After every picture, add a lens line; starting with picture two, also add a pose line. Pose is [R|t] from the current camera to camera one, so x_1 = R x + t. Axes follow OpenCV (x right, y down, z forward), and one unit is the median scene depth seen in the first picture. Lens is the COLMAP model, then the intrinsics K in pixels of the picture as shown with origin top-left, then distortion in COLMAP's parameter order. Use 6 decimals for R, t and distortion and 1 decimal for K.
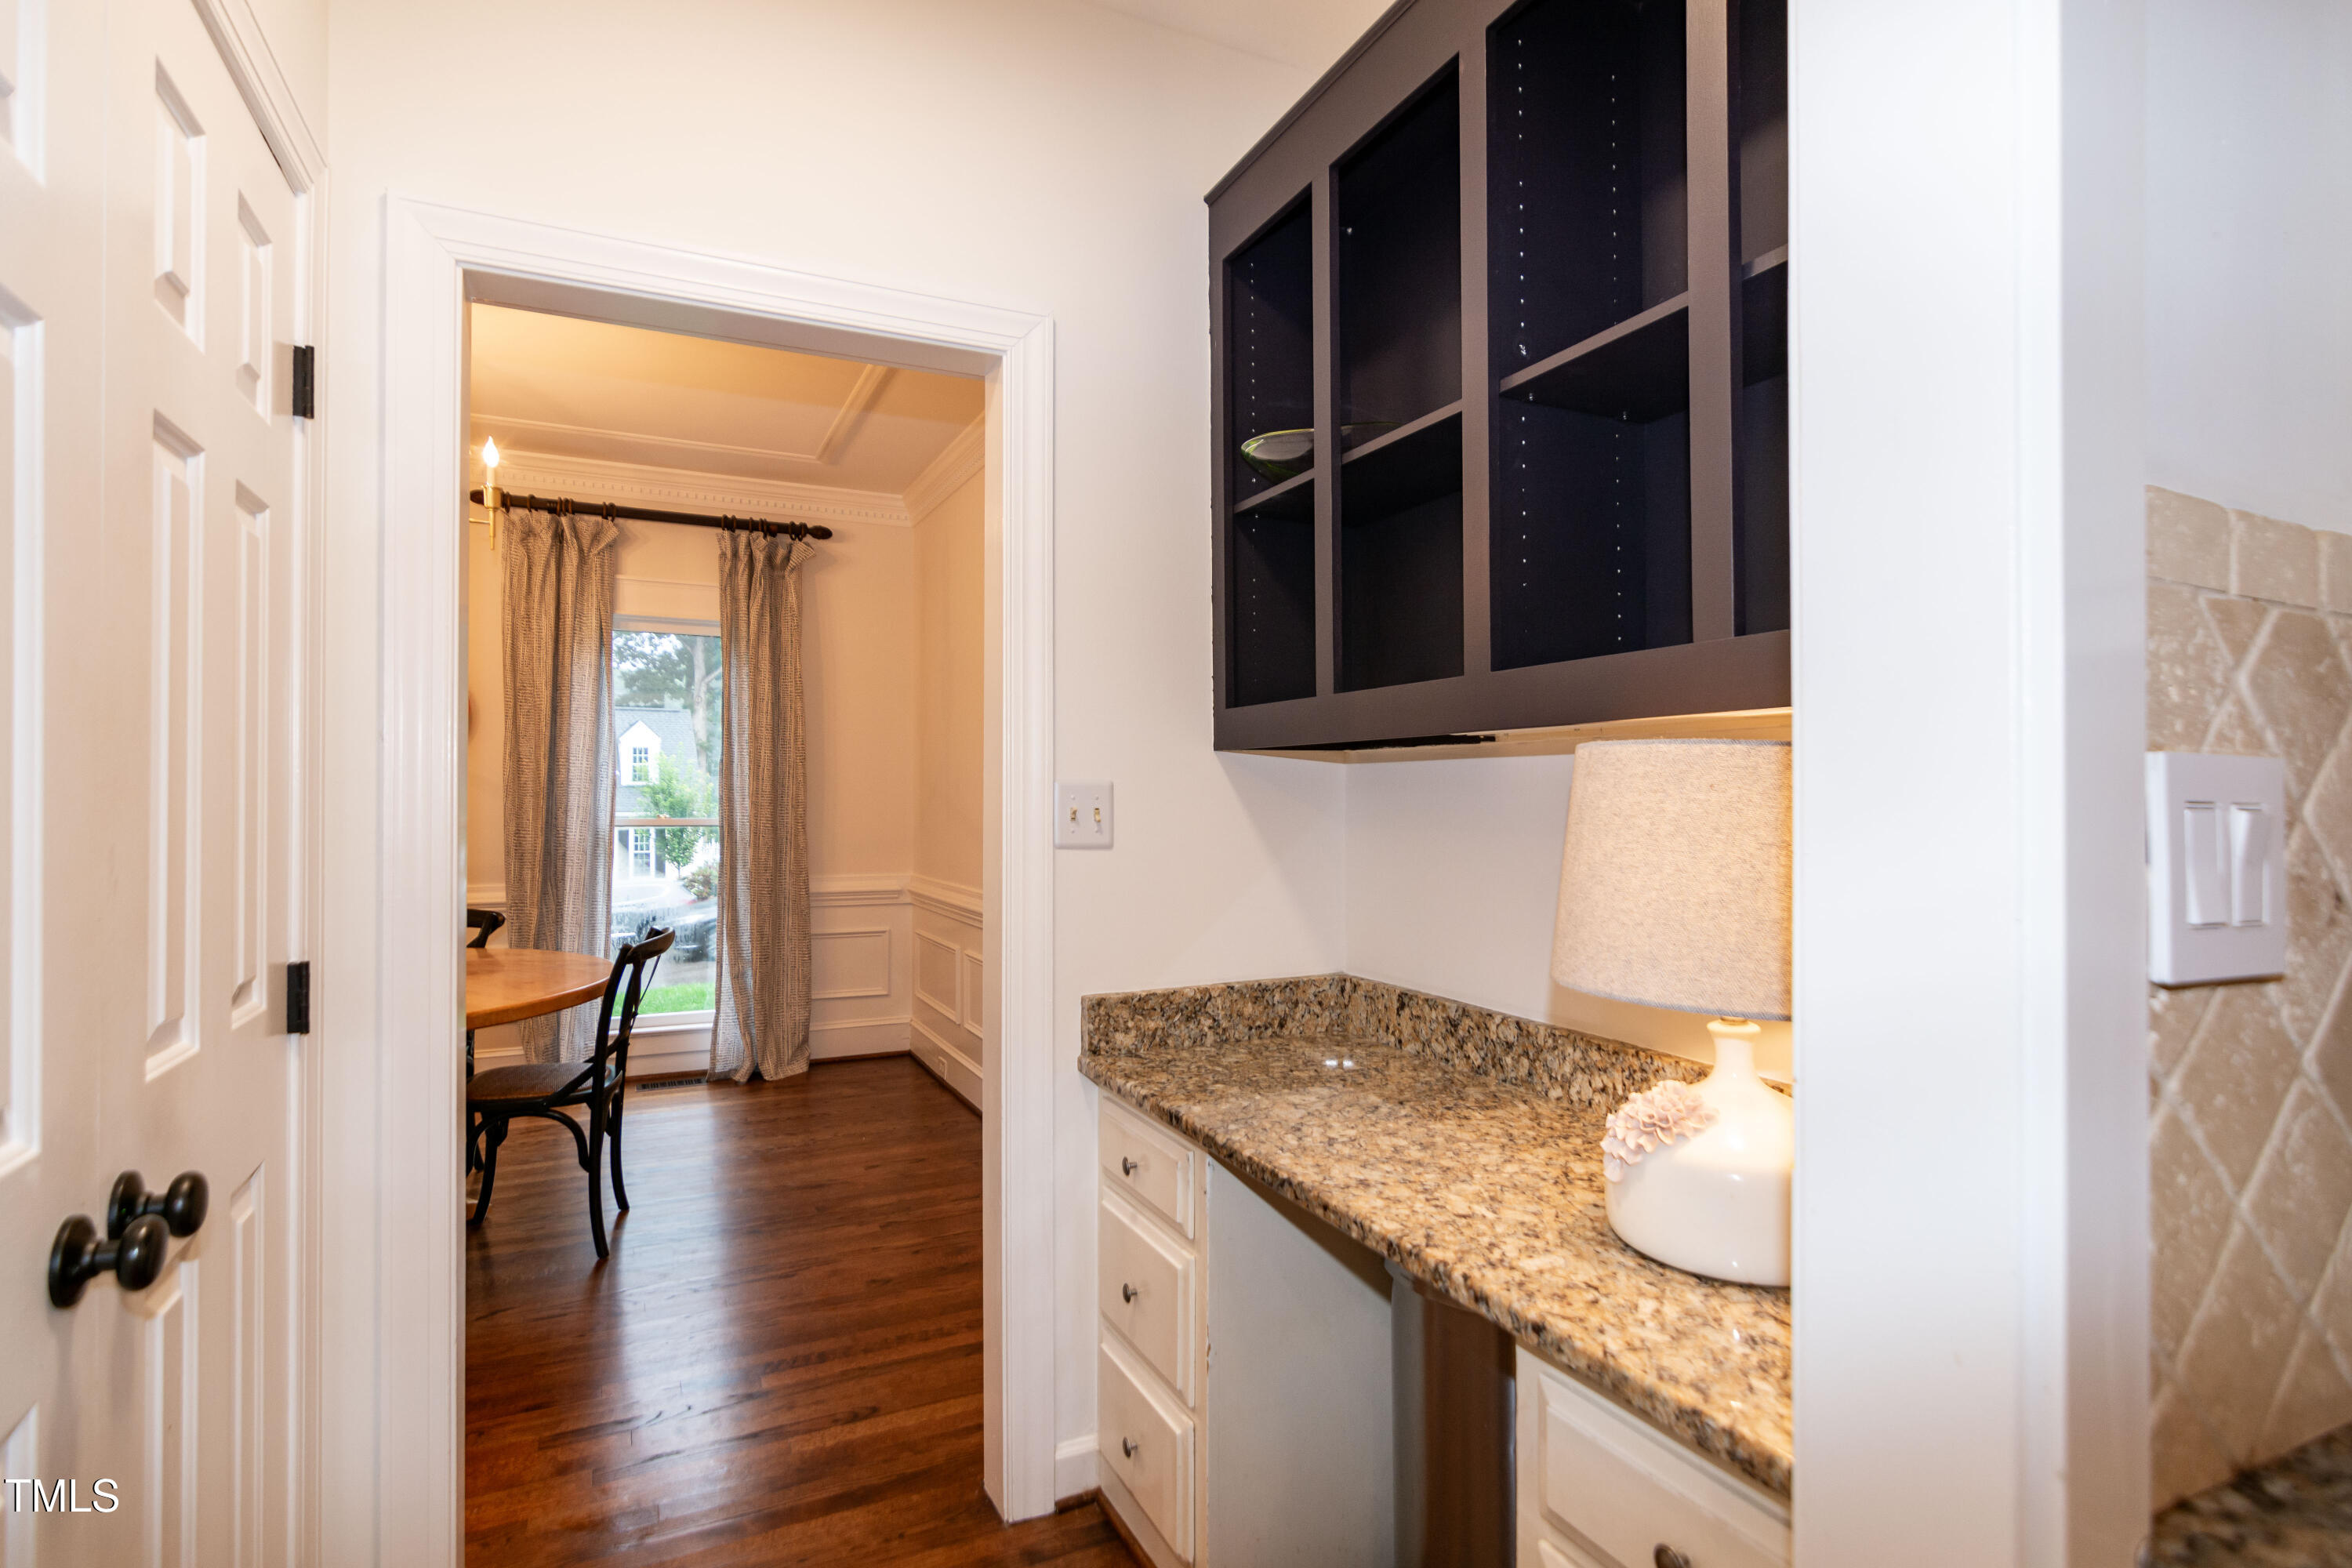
lens RADIAL K [[1178.7, 0, 1196.9], [0, 1178.7, 778.1], [0, 0, 1]] dist [-0.001117, -0.000246]
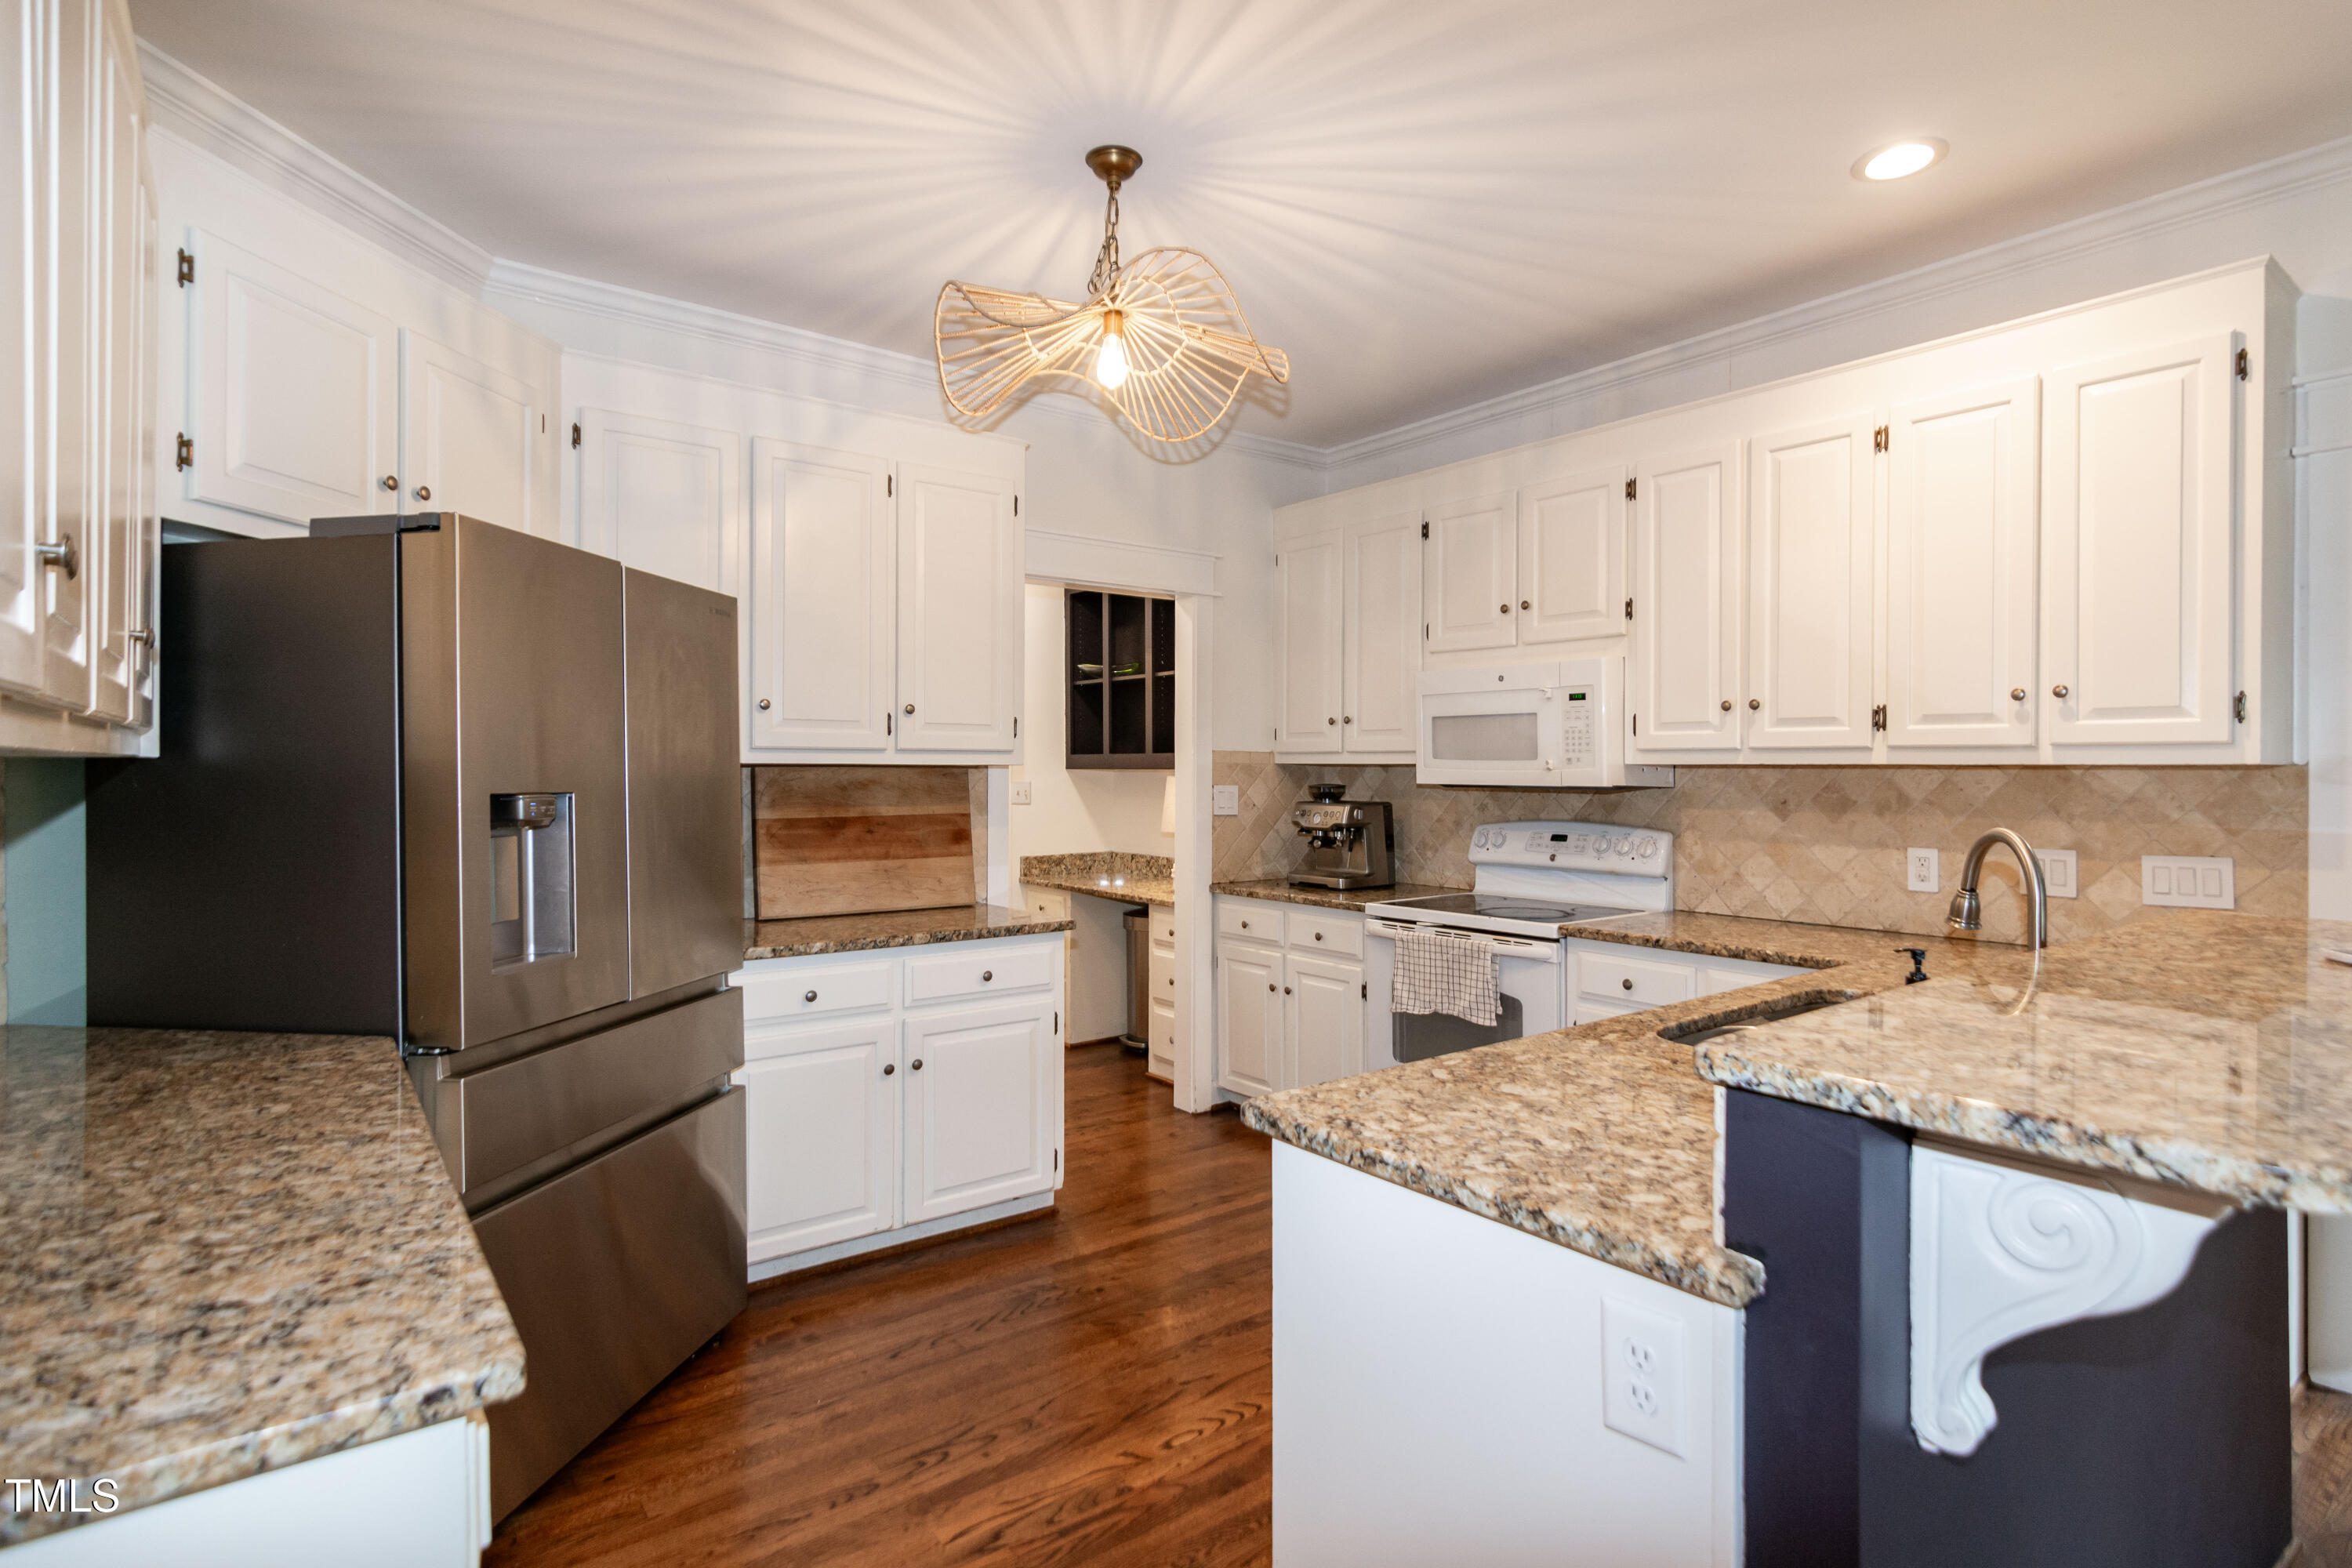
lens RADIAL K [[1178.7, 0, 1196.9], [0, 1178.7, 778.1], [0, 0, 1]] dist [-0.001117, -0.000246]
pose [[0.981927, -0.001686, 0.189252, -0.227003], [-0.002697, 0.999734, 0.022898, -0.073822], [-0.189241, -0.022995, 0.981661, -1.951400]]
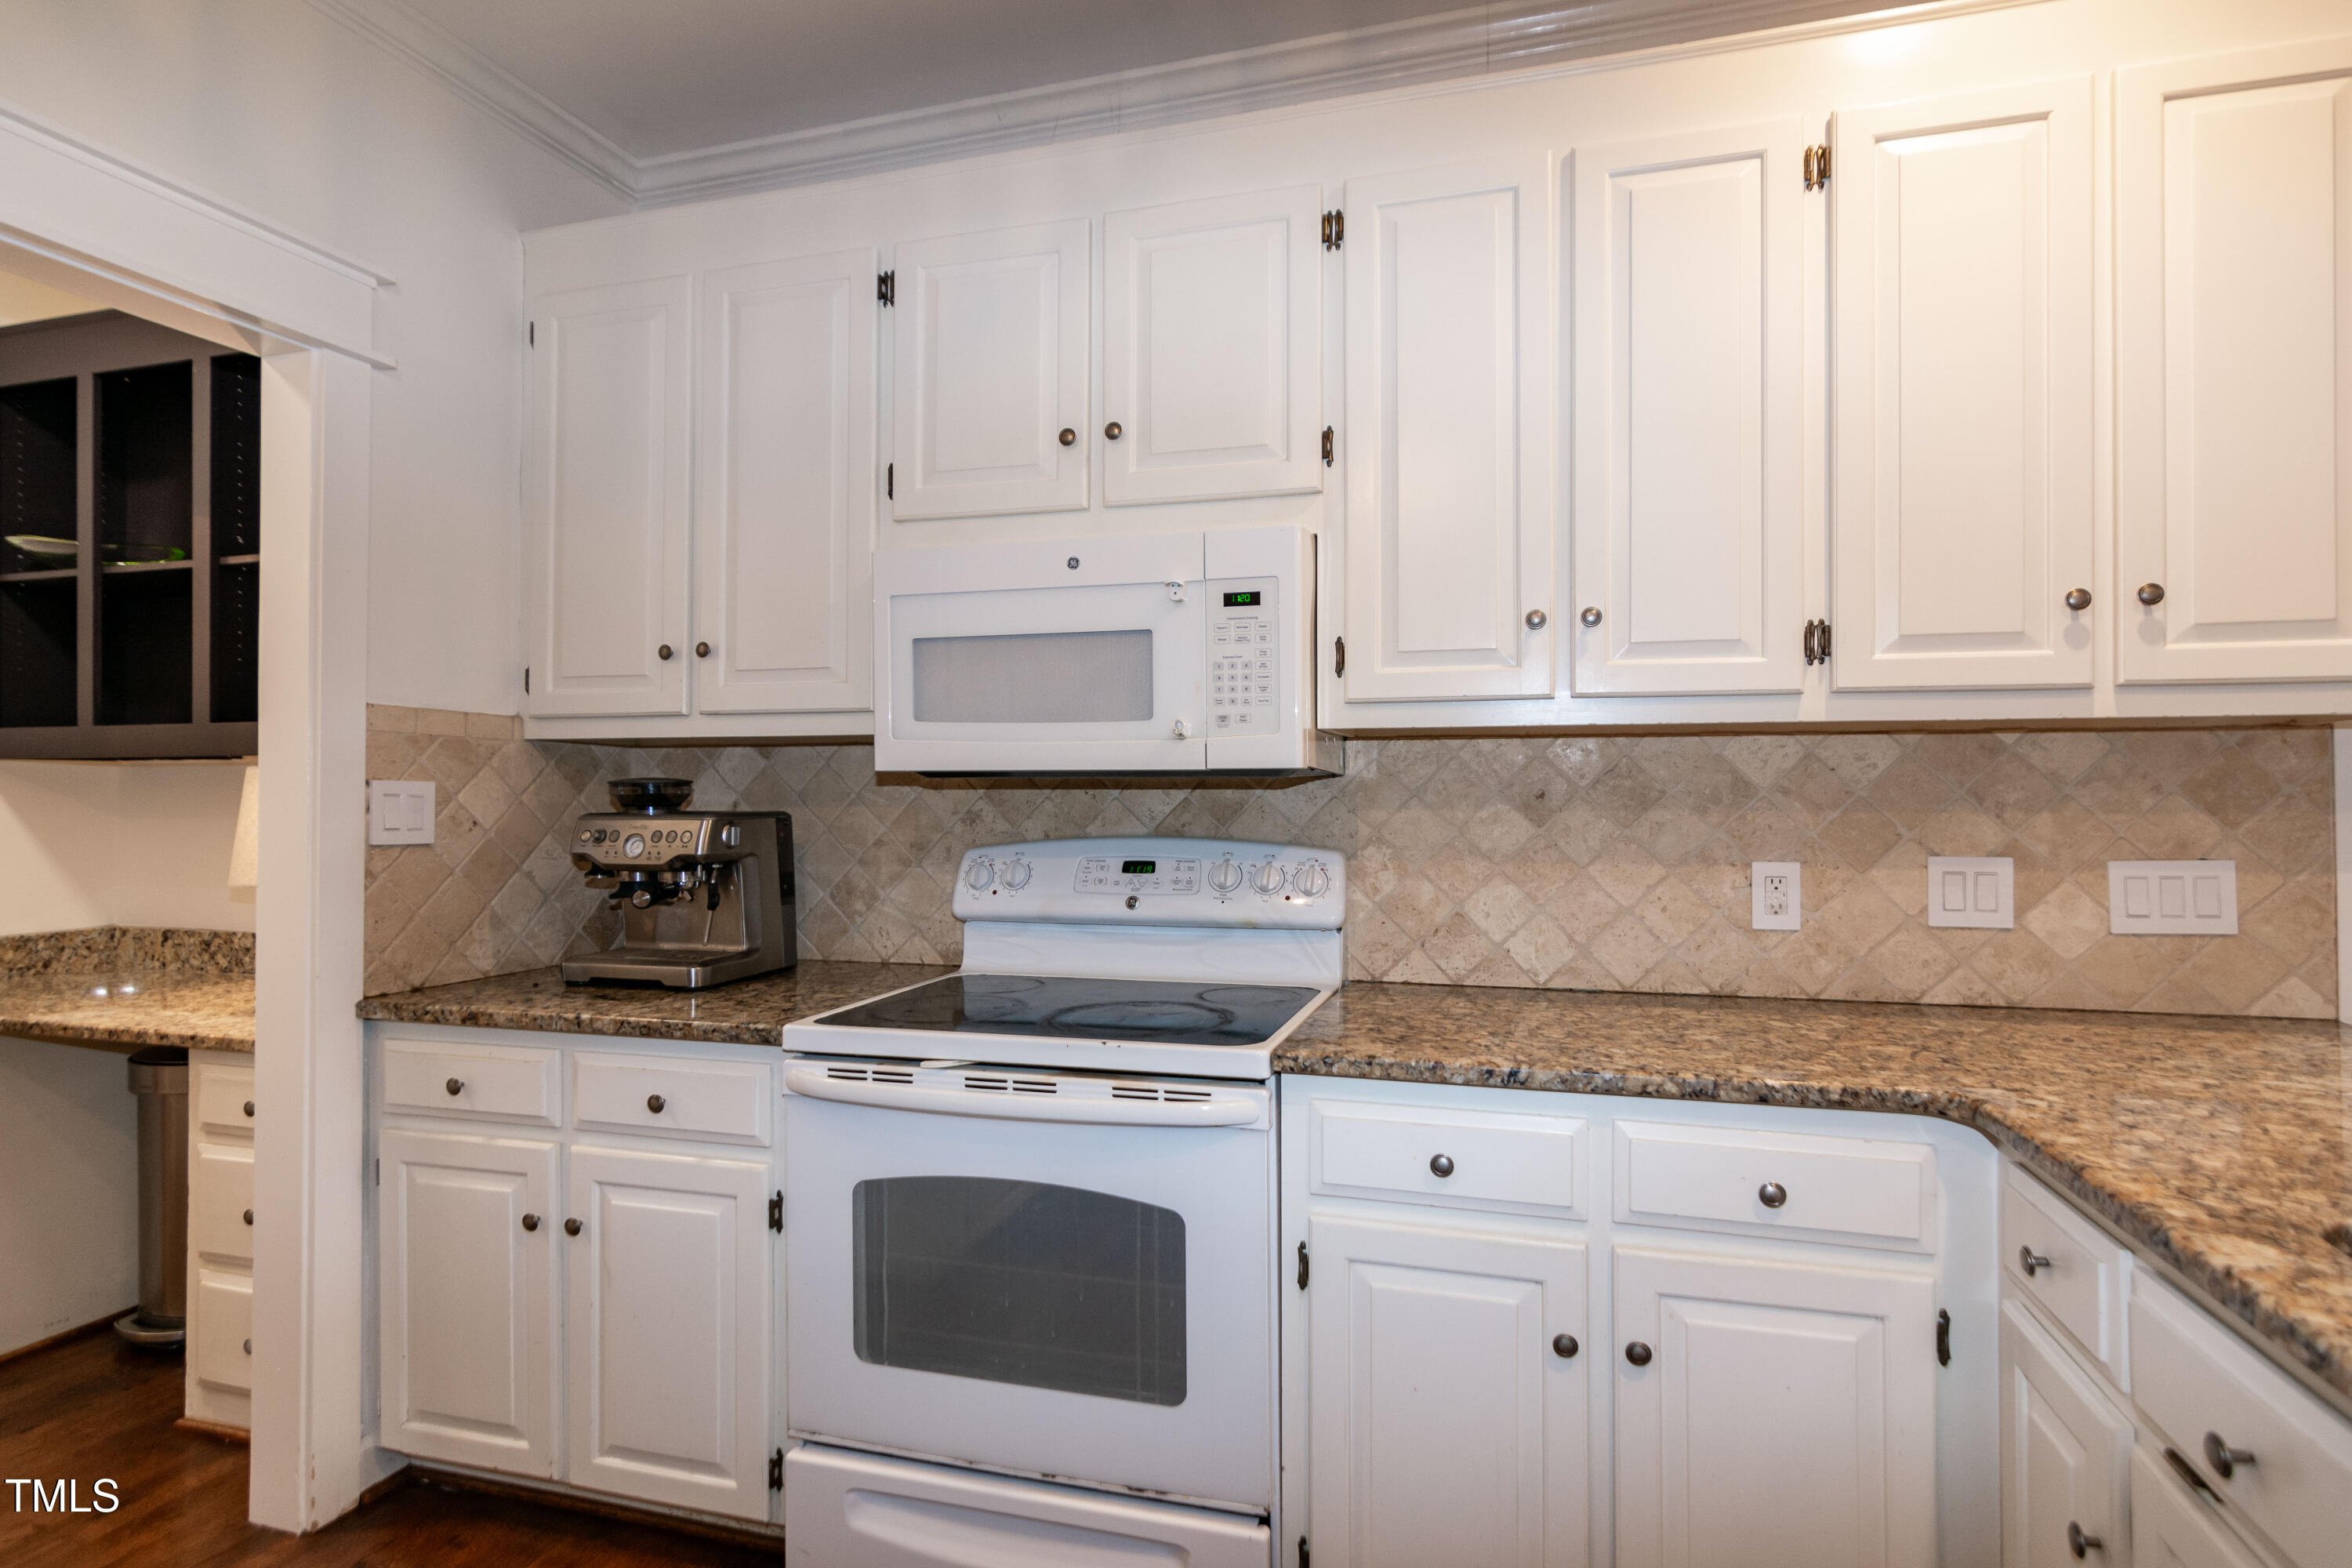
lens RADIAL K [[1110.0, 0, 1226.4], [0, 1110.0, 783.3], [0, 0, 1]] dist [-0.000318, -0.000381]
pose [[0.650560, 0.006762, 0.759425, -0.015100], [-0.010974, 0.999940, 0.000497, -0.013877], [-0.759376, -0.008657, 0.650595, -0.929911]]
